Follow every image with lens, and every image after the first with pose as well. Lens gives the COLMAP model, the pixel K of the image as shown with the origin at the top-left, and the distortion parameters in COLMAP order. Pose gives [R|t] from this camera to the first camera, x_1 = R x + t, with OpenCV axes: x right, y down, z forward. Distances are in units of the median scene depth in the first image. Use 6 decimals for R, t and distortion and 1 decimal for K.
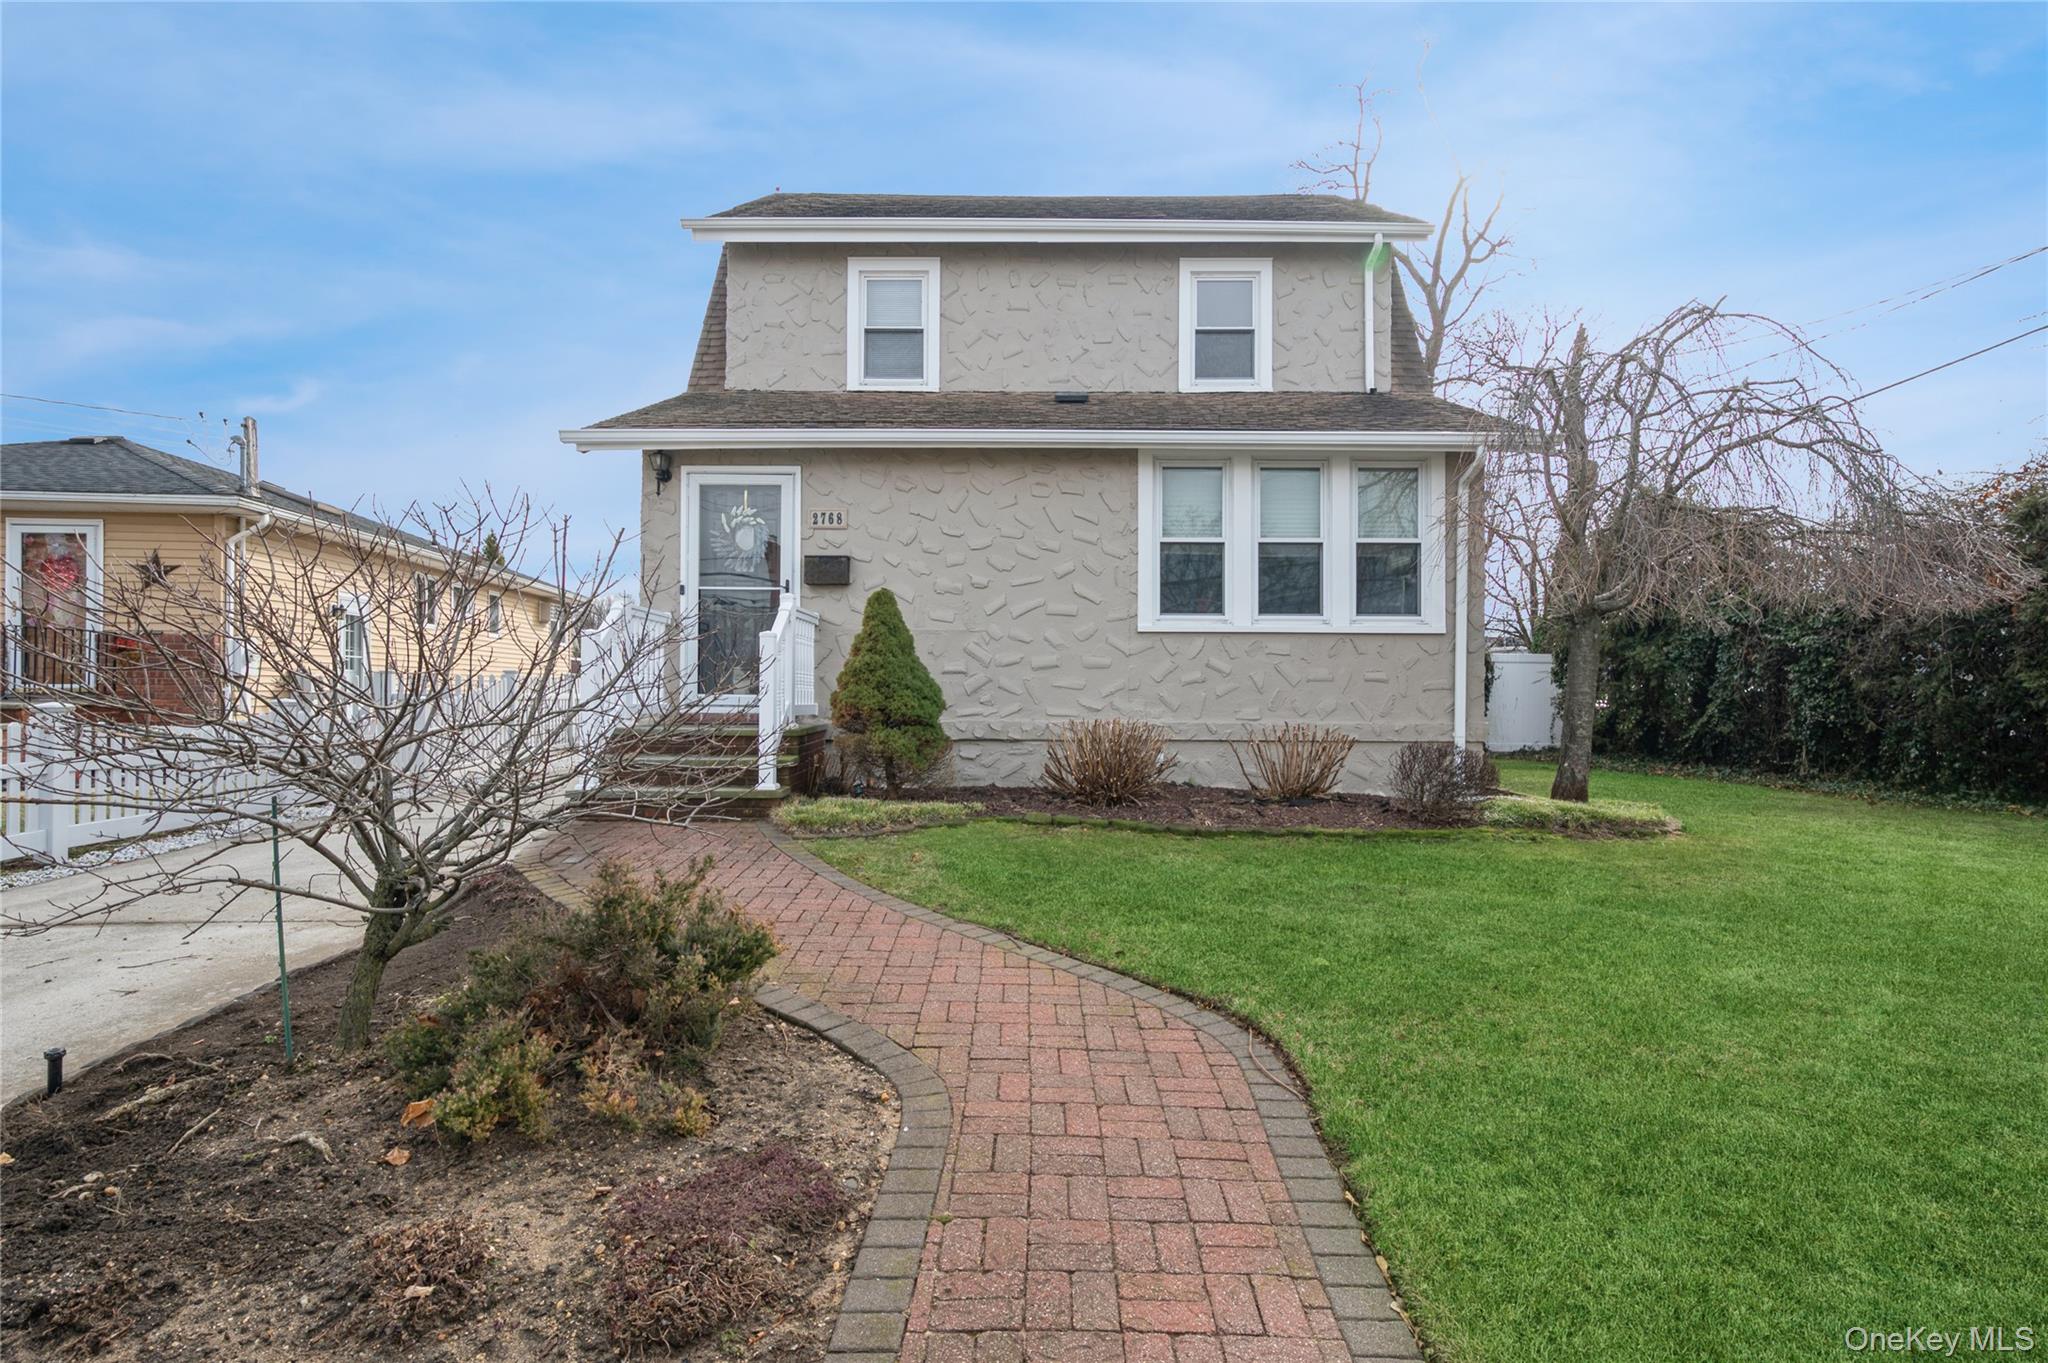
lens RADIAL K [[1006.8, 0, 1024.0], [0, 1006.8, 681.5], [0, 0, 1]] dist [-0.001575, 0.000038]
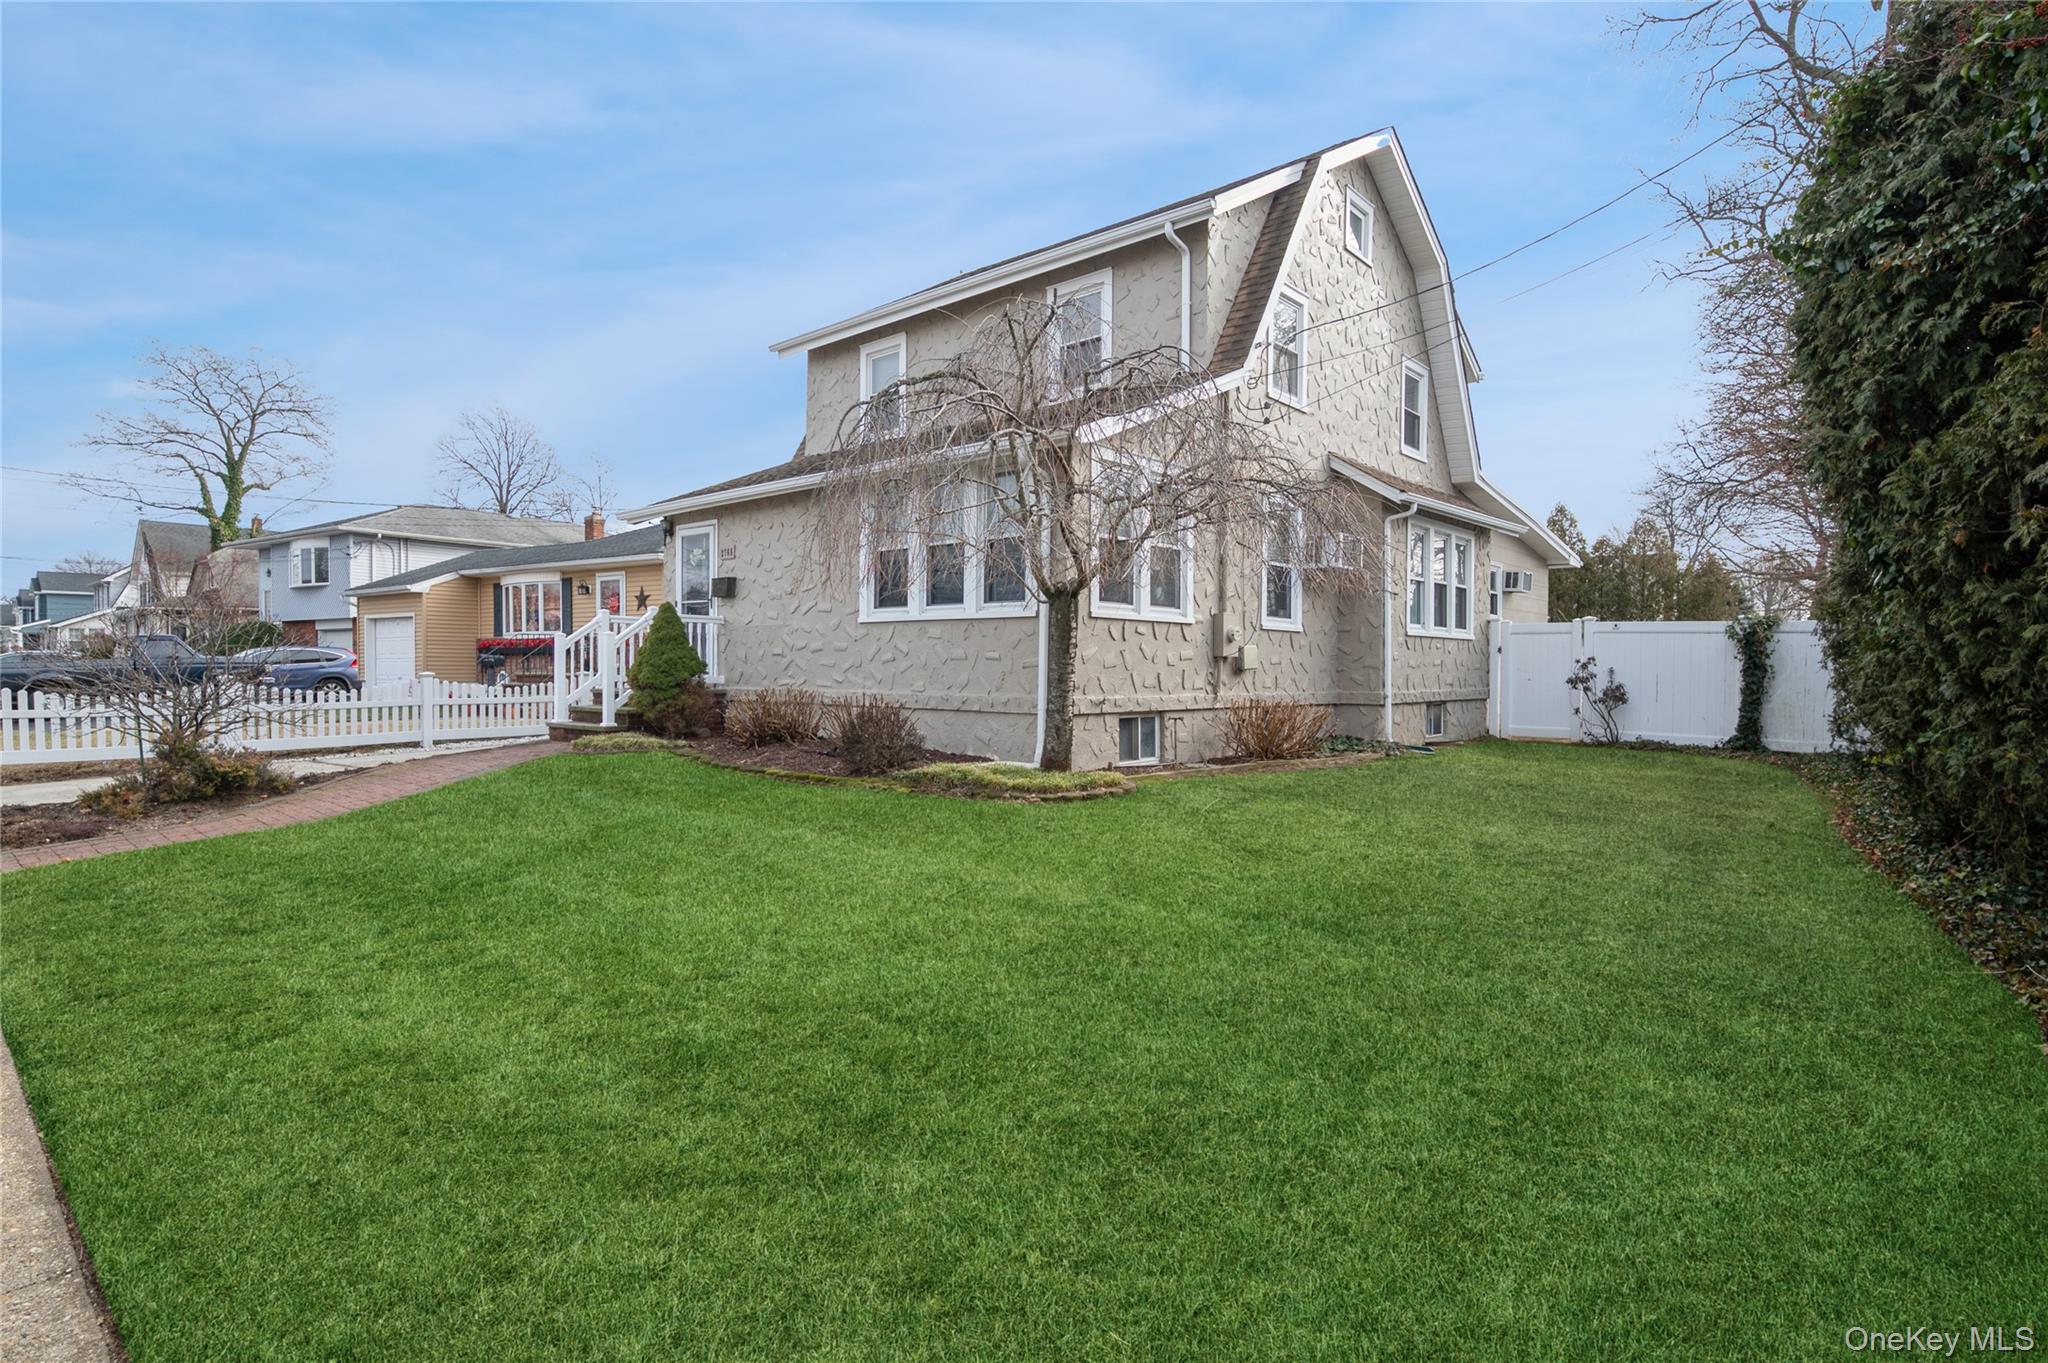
lens RADIAL K [[1064.1, 0, 1024.0], [0, 1064.1, 681.5], [0, 0, 1]] dist [0.001165, 0.000060]
pose [[0.748259, 0.008859, -0.663347, 1.184671], [-0.000215, 0.999914, 0.013111, 0.008838], [0.663407, -0.009667, 0.748197, 0.107857]]
